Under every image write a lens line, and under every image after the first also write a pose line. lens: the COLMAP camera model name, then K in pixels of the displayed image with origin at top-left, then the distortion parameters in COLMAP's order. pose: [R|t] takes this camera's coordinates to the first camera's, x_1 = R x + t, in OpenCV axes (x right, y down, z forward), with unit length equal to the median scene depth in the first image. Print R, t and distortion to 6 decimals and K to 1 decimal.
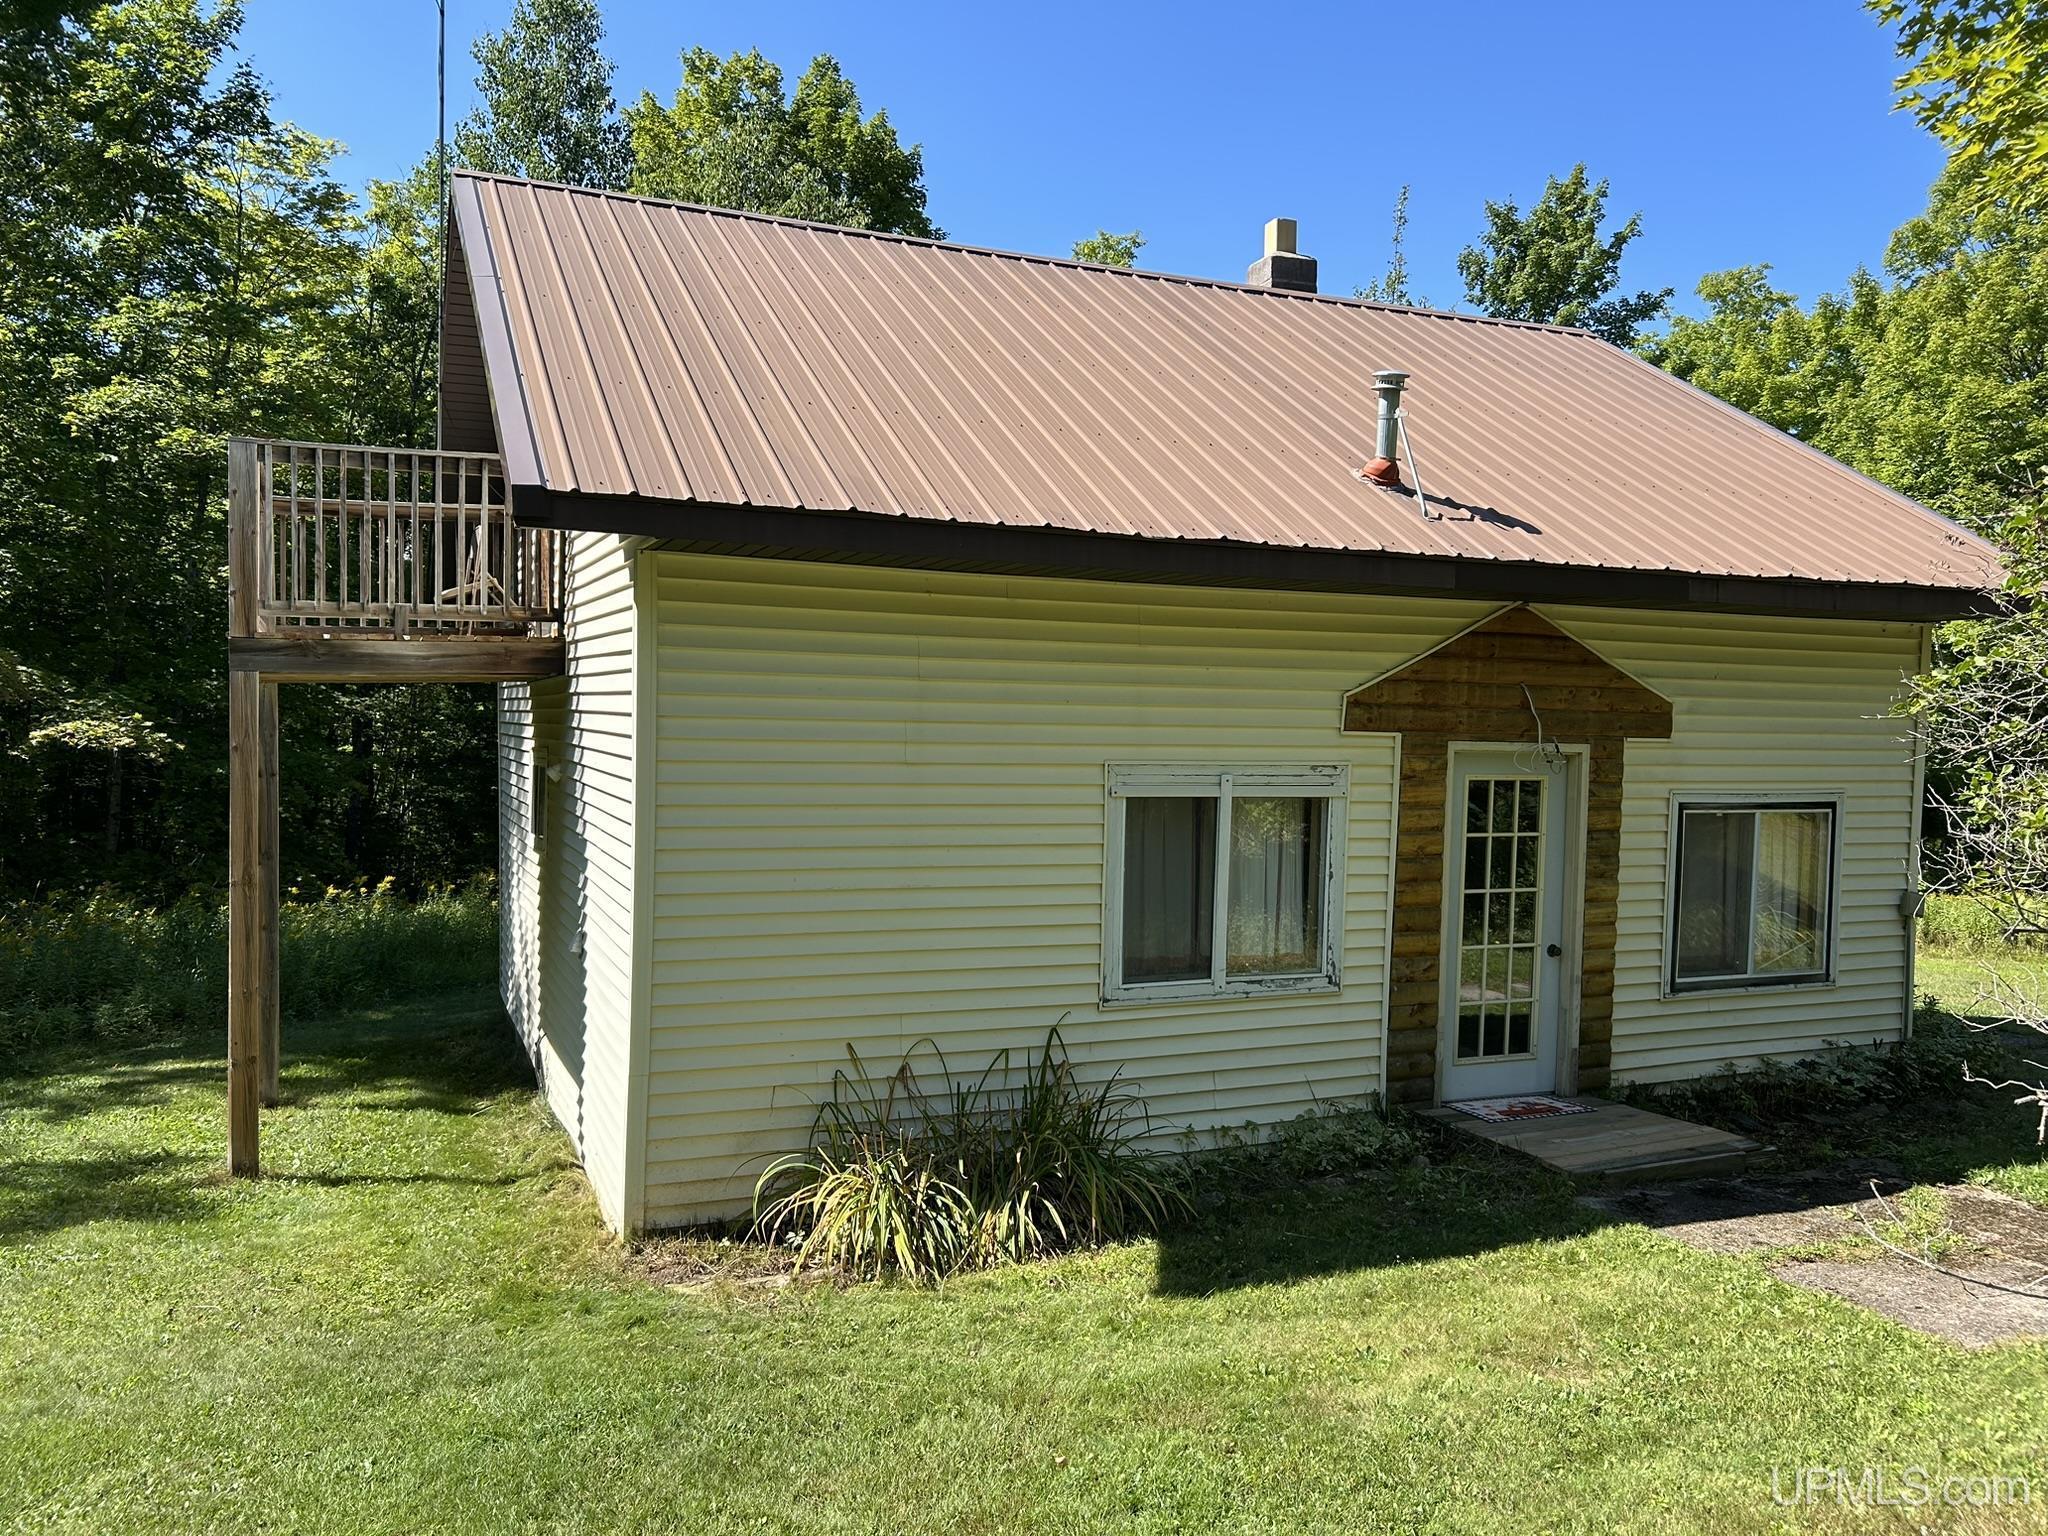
lens RADIAL K [[1565.2, 0, 1023.9], [0, 1565.2, 767.9], [0, 0, 1]] dist [-0.000726, -0.023037]
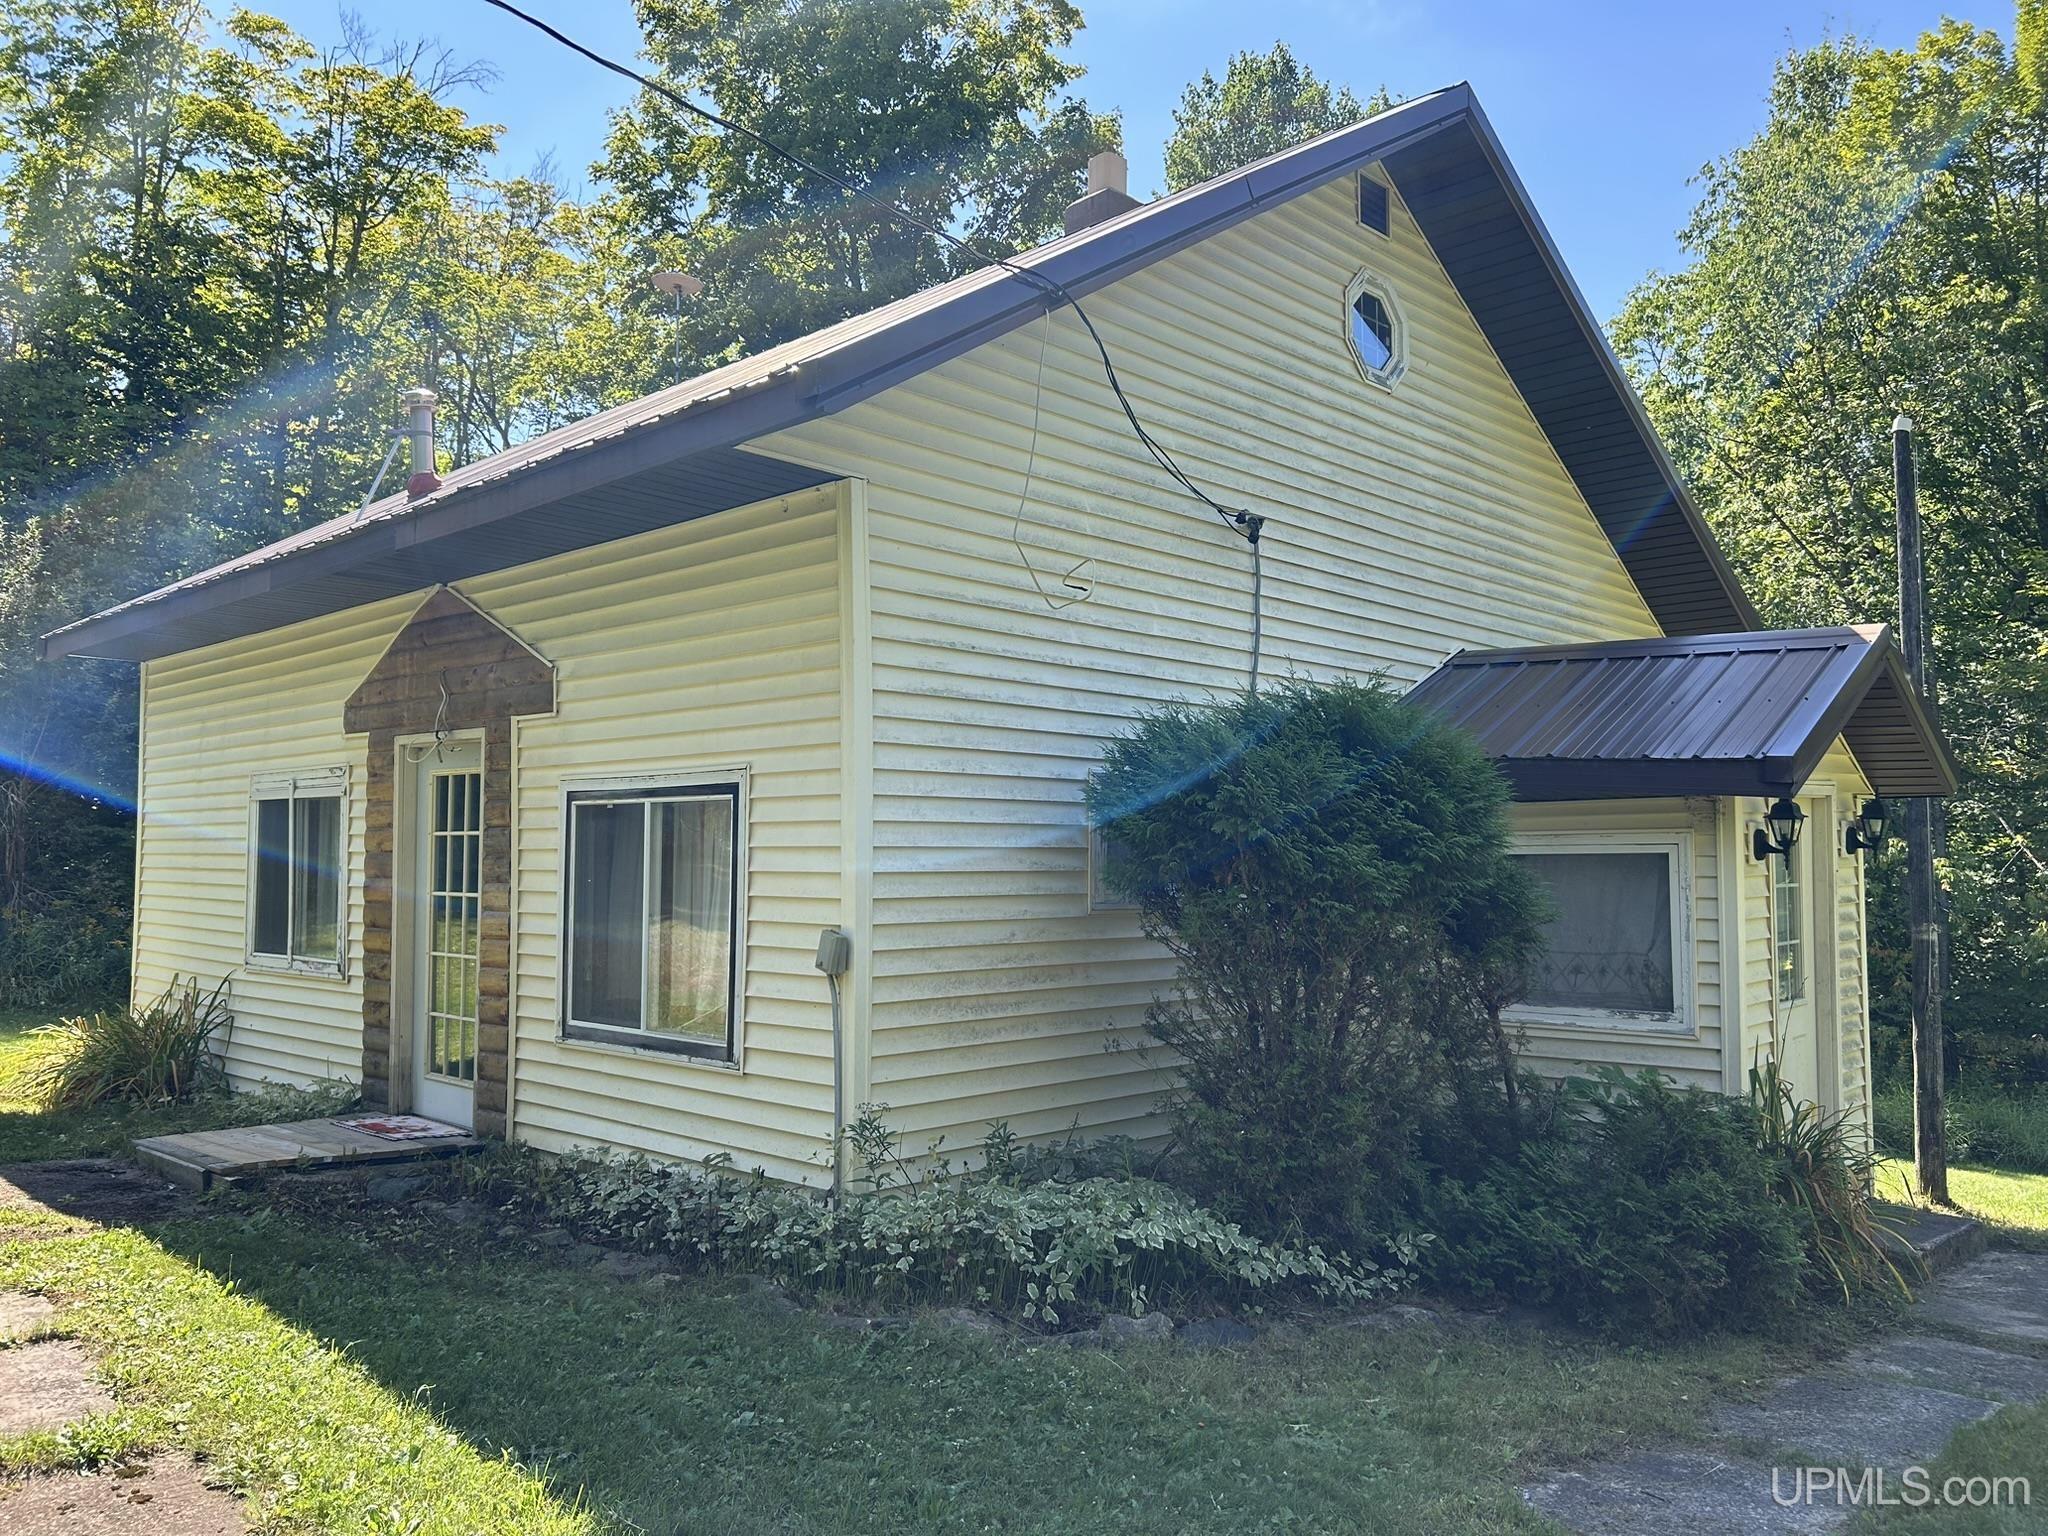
lens RADIAL K [[1565.2, 0, 1024.0], [0, 1565.2, 768.7], [0, 0, 1]] dist [-0.000726, -0.023037]
pose [[0.407496, -0.077560, -0.909907, 1.236331], [-0.037643, 0.994113, -0.101595, 0.082595], [0.912431, 0.075651, 0.402178, 0.894798]]
